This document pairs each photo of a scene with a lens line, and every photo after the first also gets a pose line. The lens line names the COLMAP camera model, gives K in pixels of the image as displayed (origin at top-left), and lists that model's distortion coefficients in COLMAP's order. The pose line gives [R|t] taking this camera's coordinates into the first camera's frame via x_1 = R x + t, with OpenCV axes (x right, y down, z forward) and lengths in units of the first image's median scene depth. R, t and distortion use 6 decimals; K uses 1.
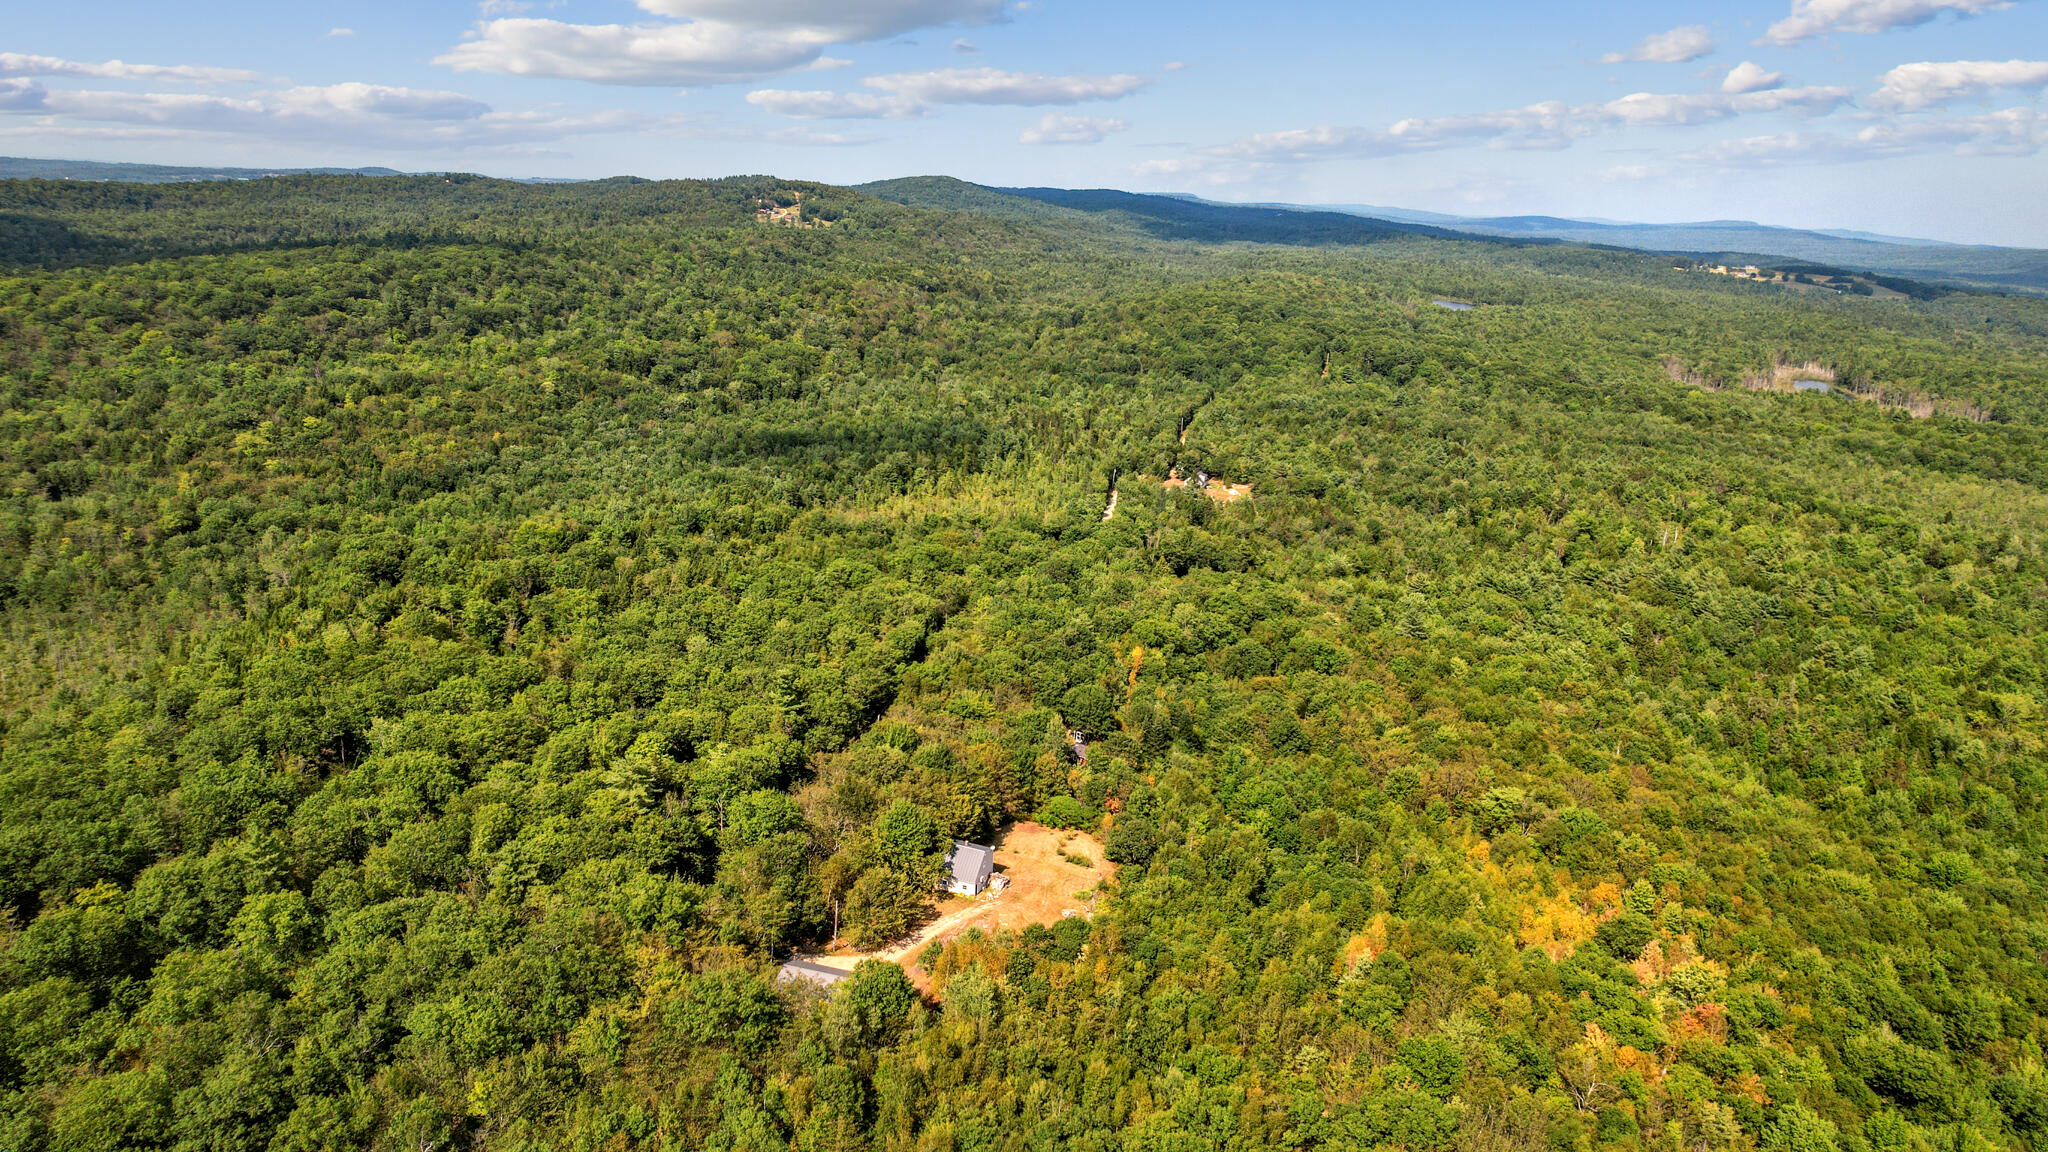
lens RADIAL K [[1314.0, 0, 1013.2], [0, 1314.0, 536.2], [0, 0, 1]] dist [-0.076678, 0.065316]
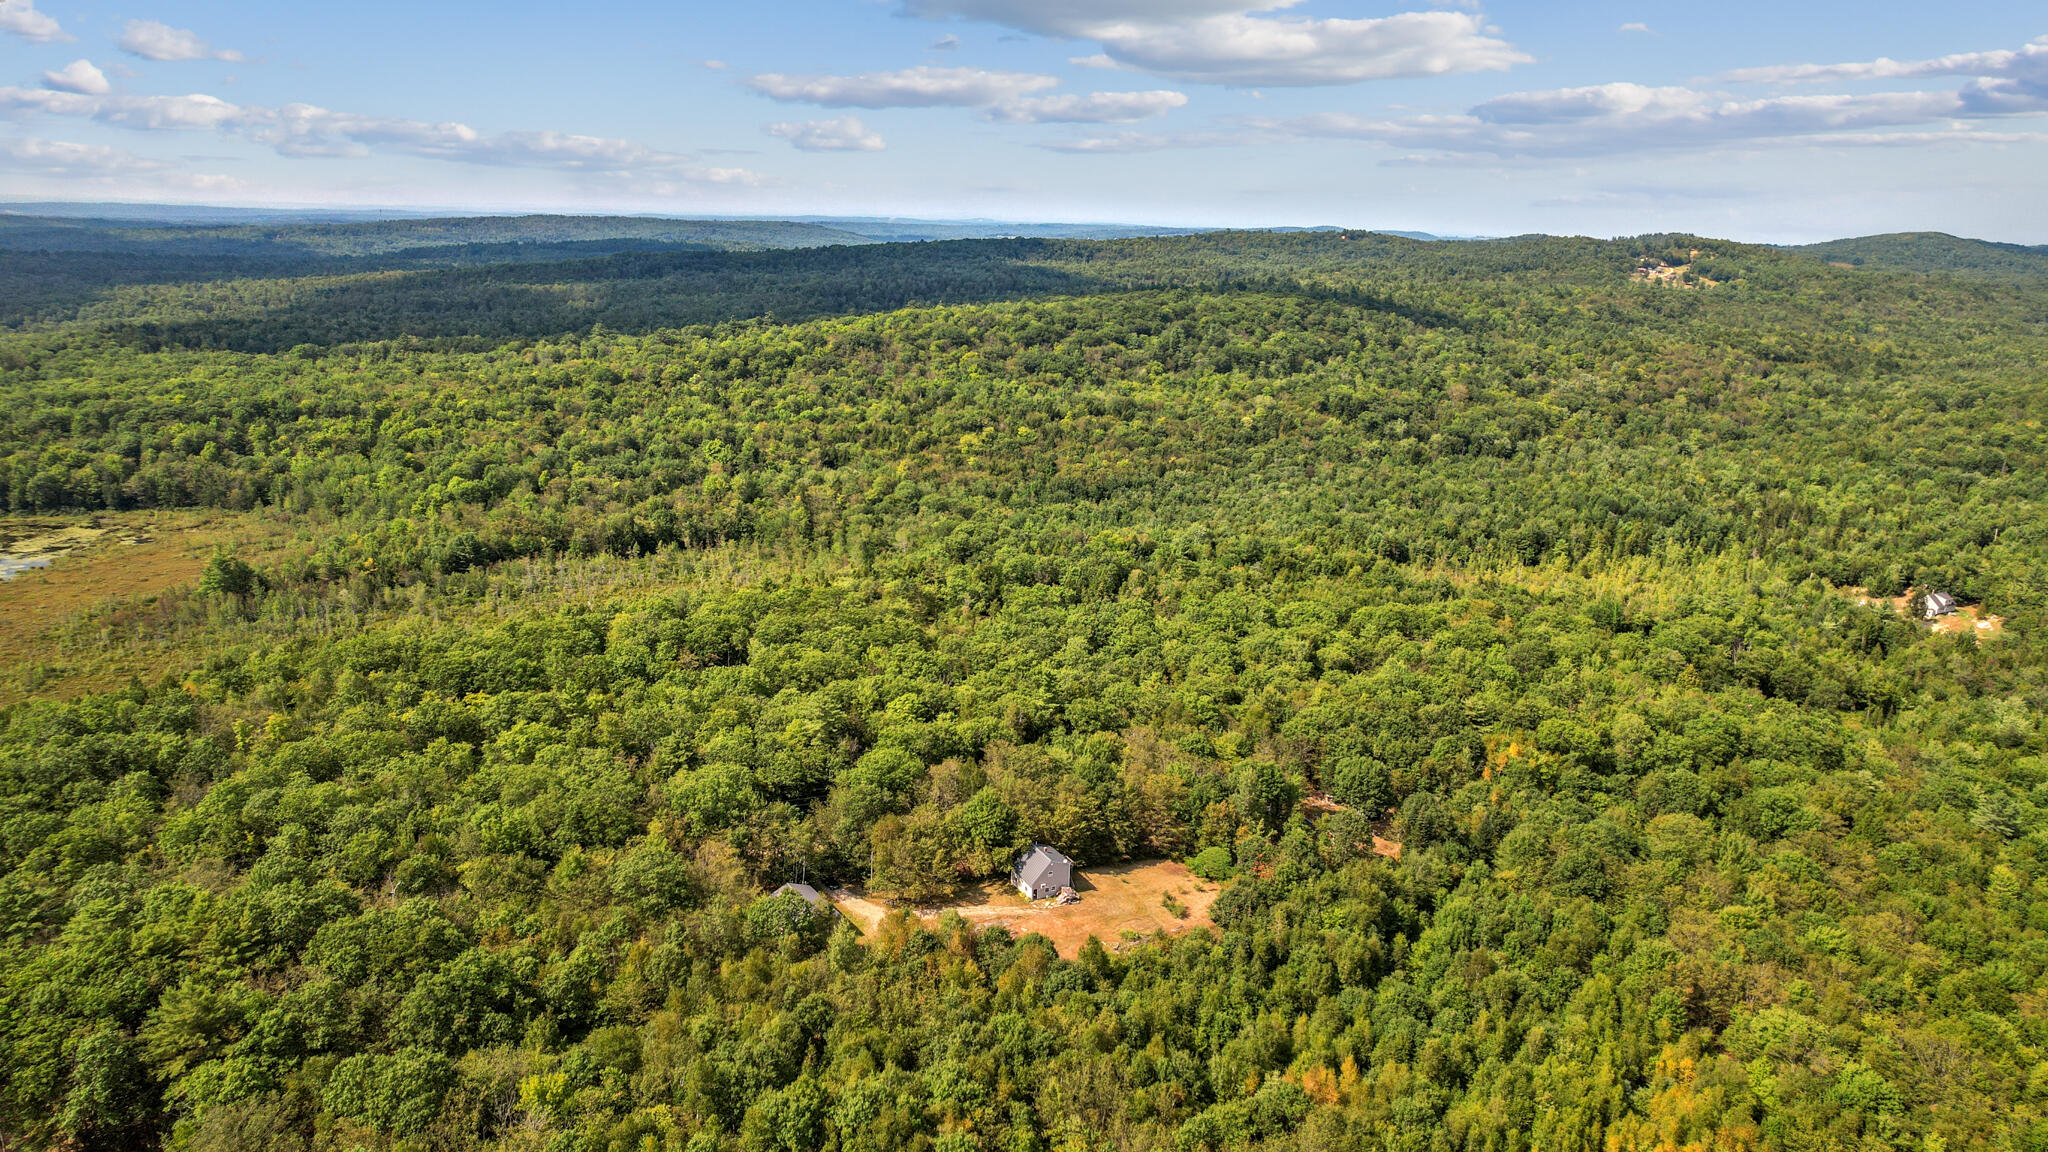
lens RADIAL K [[1314.0, 0, 1013.2], [0, 1314.0, 536.2], [0, 0, 1]] dist [-0.076678, 0.065316]
pose [[0.774136, 0.129735, -0.619583, 0.155706], [-0.155820, 0.987711, 0.012128, -0.004077], [0.613542, 0.087155, 0.784838, 0.034847]]
